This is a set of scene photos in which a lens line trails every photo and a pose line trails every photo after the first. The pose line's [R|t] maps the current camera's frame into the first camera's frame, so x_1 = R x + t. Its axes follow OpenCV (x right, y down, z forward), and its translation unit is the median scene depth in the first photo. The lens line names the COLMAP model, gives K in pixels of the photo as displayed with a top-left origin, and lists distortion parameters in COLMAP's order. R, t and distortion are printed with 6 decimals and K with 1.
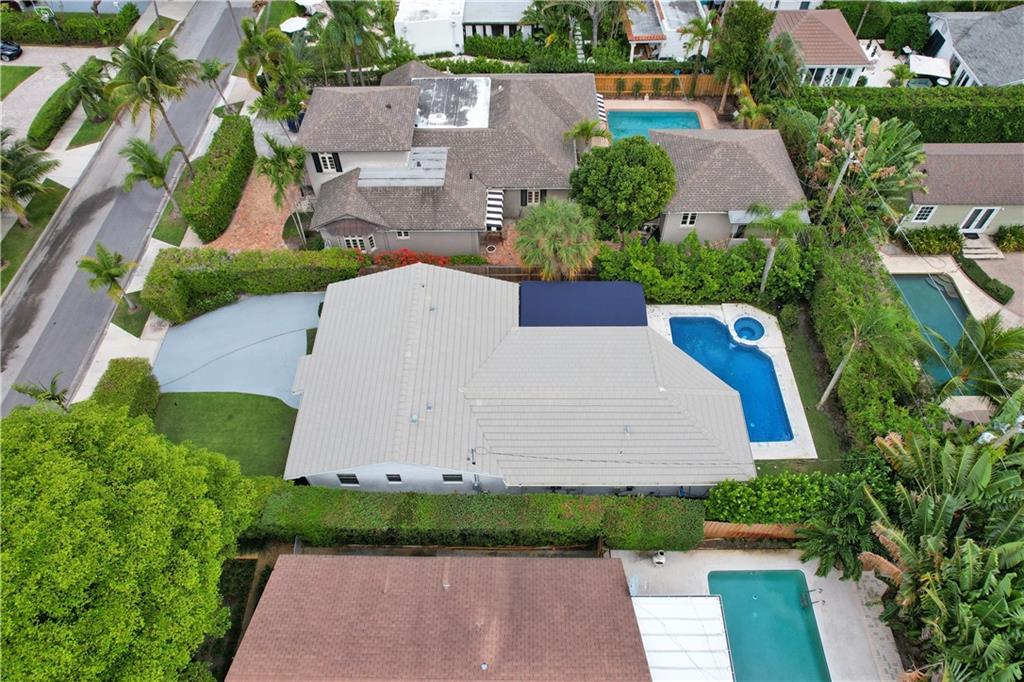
lens RADIAL K [[676.9, 0, 516.0], [0, 676.9, 333.0], [0, 0, 1]] dist [-0.072991, 0.064646]
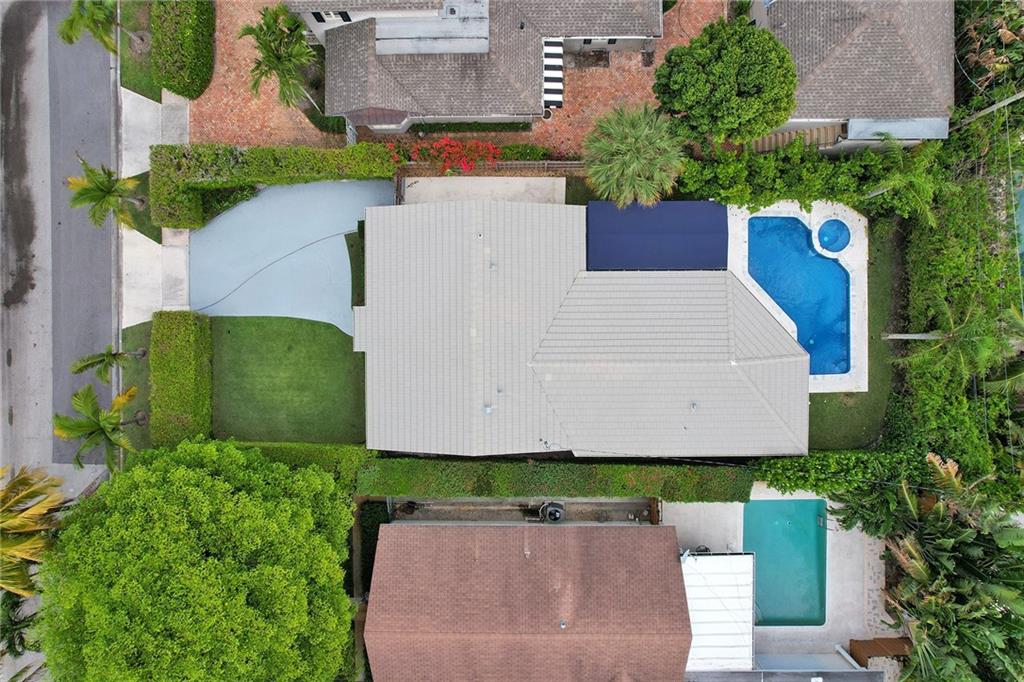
lens RADIAL K [[676.9, 0, 516.0], [0, 676.9, 333.0], [0, 0, 1]] dist [-0.072991, 0.064646]
pose [[0.999955, -0.009120, -0.002700, -0.086266], [0.008824, 0.783687, 0.621093, -0.495207], [-0.003548, -0.621089, 0.783732, 0.225398]]
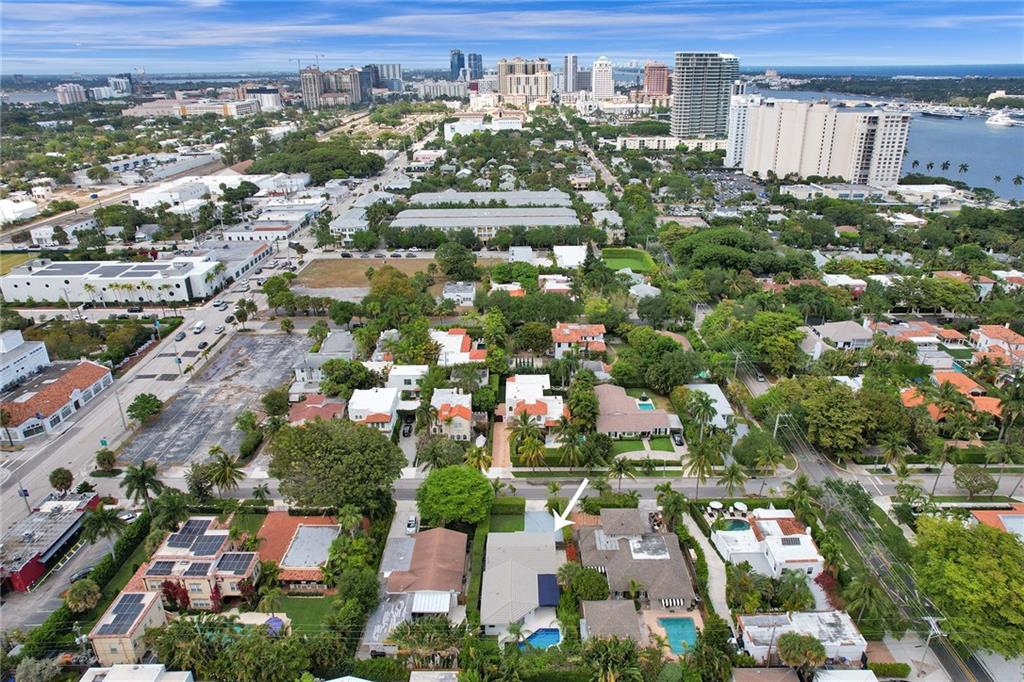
lens RADIAL K [[652.5, 0, 509.6], [0, 652.5, 345.9], [0, 0, 1]] dist [-0.068136, 0.053620]
pose [[-0.007851, 0.396359, -0.918062, 2.260066], [-0.779469, 0.572676, 0.253909, -1.229672], [0.626391, 0.717595, 0.304454, -0.722569]]
